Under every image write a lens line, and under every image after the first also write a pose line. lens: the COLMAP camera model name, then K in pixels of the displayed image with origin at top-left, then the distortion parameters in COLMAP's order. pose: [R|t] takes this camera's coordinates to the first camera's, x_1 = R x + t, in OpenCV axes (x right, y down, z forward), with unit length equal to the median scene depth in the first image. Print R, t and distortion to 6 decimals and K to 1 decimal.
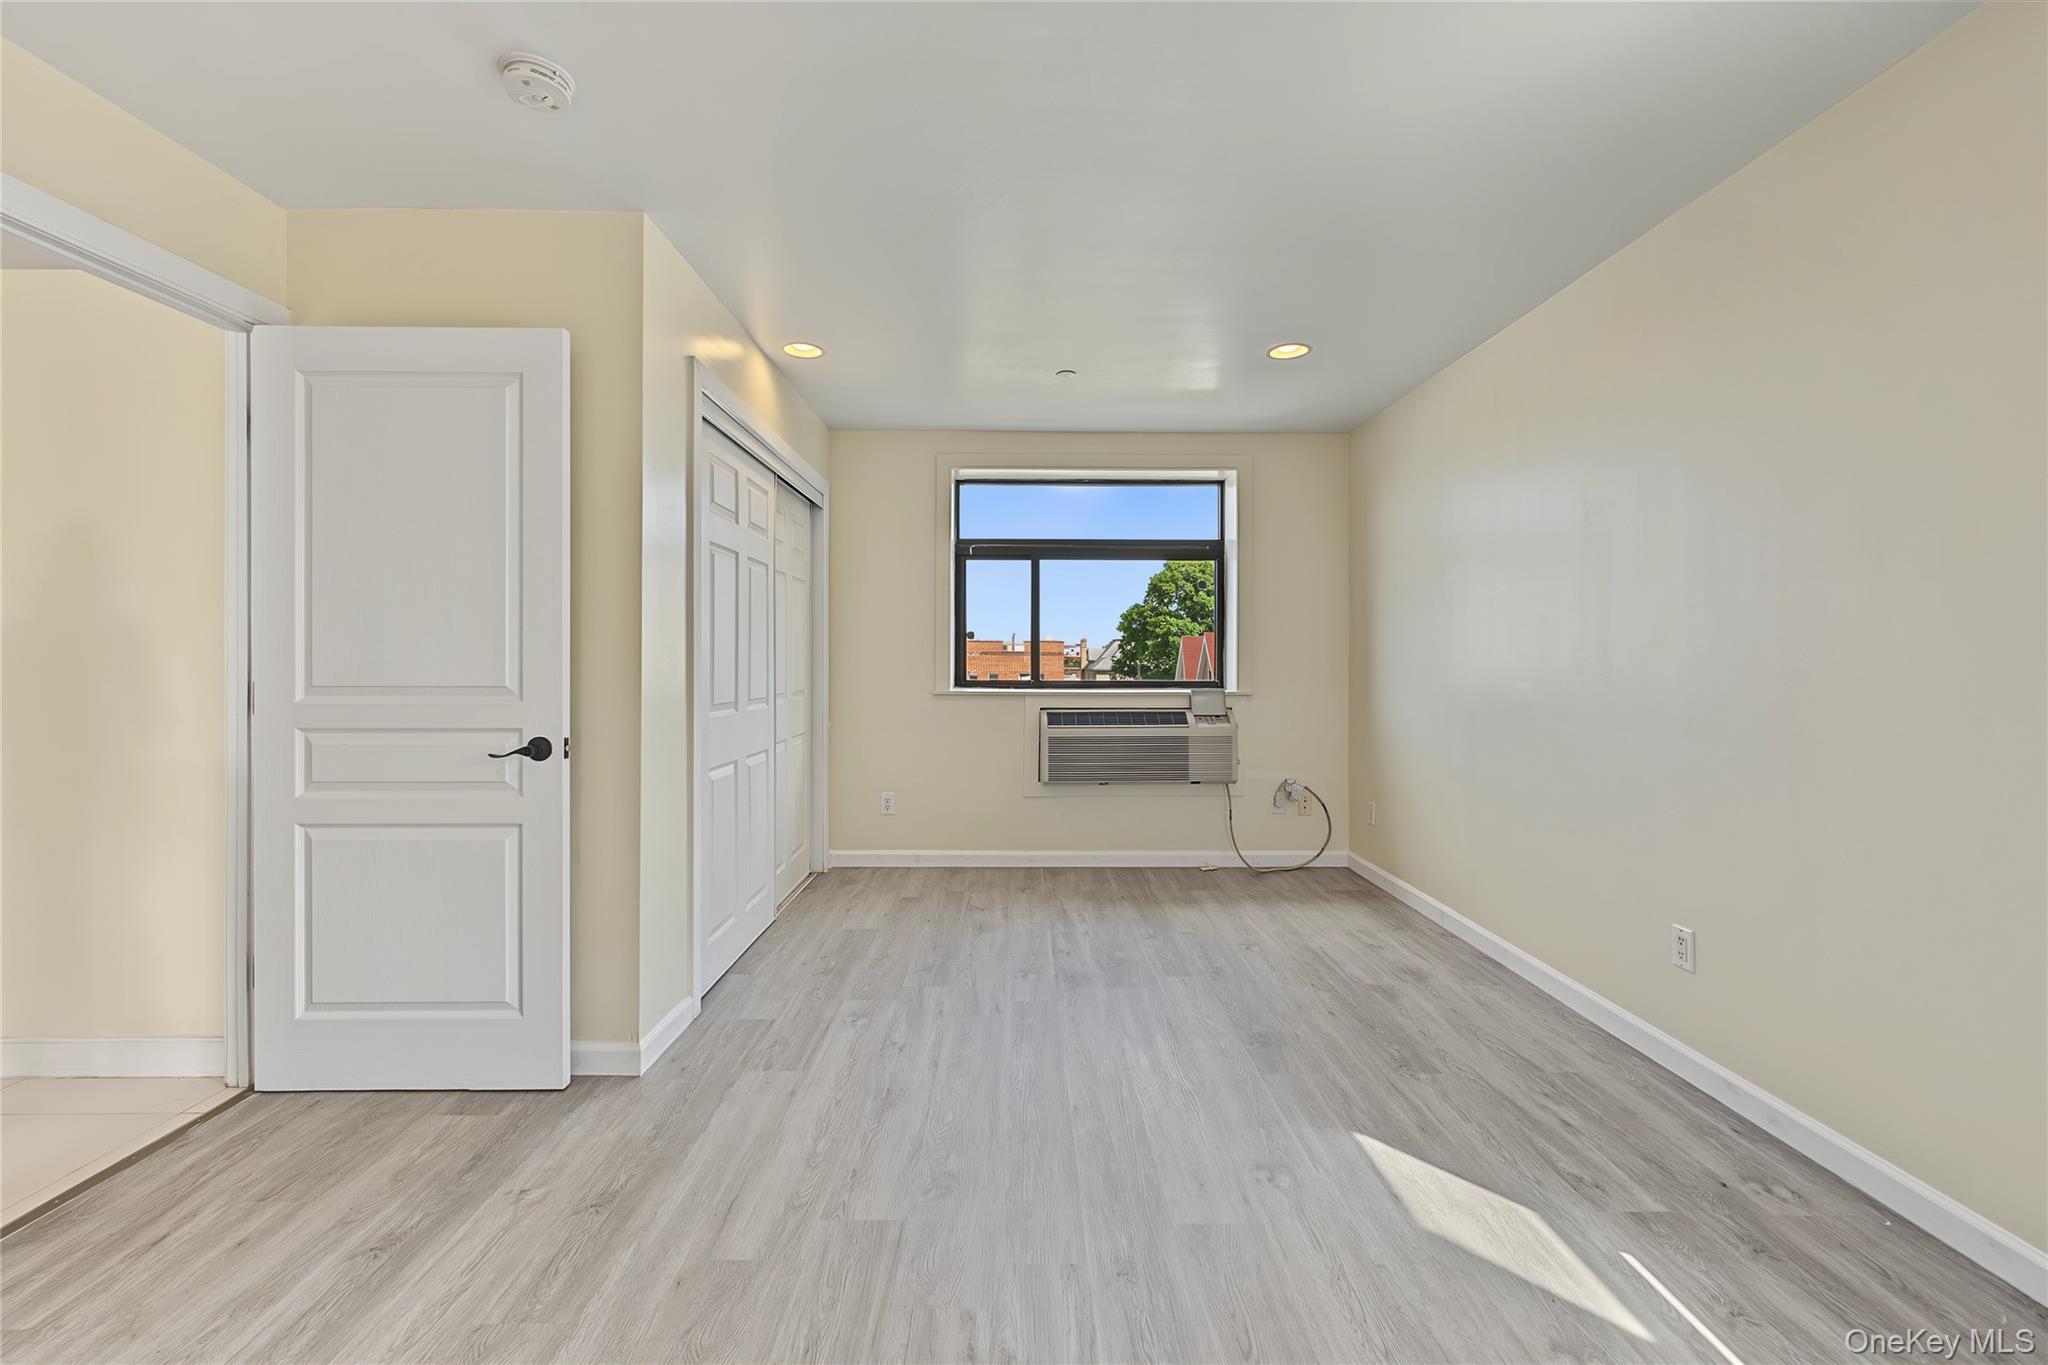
lens RADIAL K [[843.0, 0, 1024.6], [0, 843.0, 649.0], [0, 0, 1]] dist [0.004067, -0.000087]
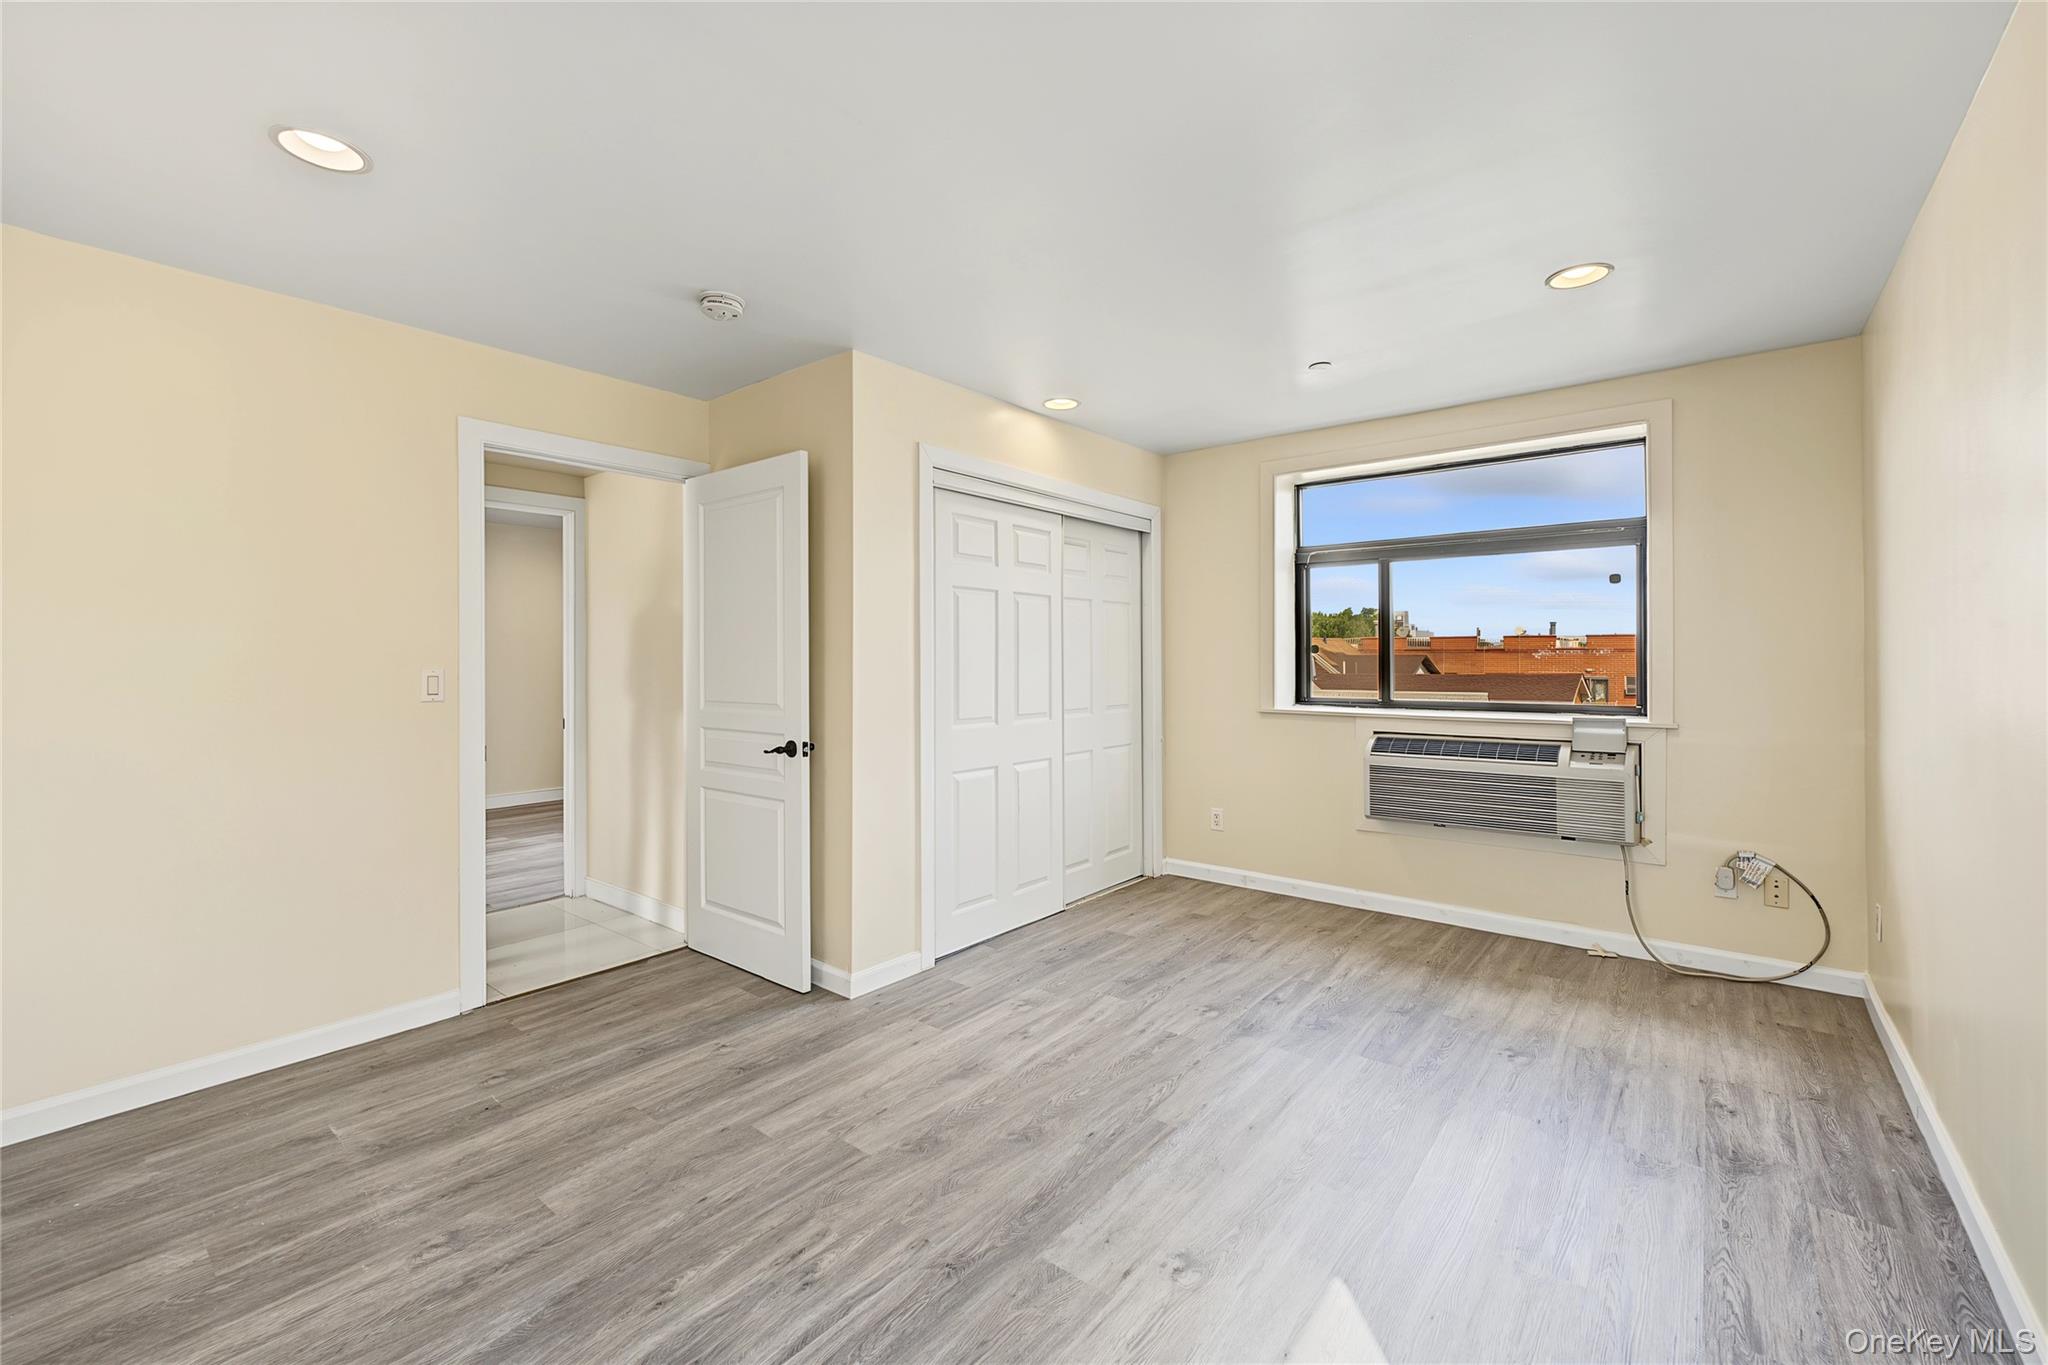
lens RADIAL K [[843.0, 0, 999.5], [0, 843.0, 644.2], [0, 0, 1]] dist [0.004067, -0.000087]
pose [[0.763439, -0.017689, -0.645638, 0.395964], [0.014082, 0.999843, -0.010742, -0.024121], [0.645726, -0.000891, 0.763568, 0.091920]]
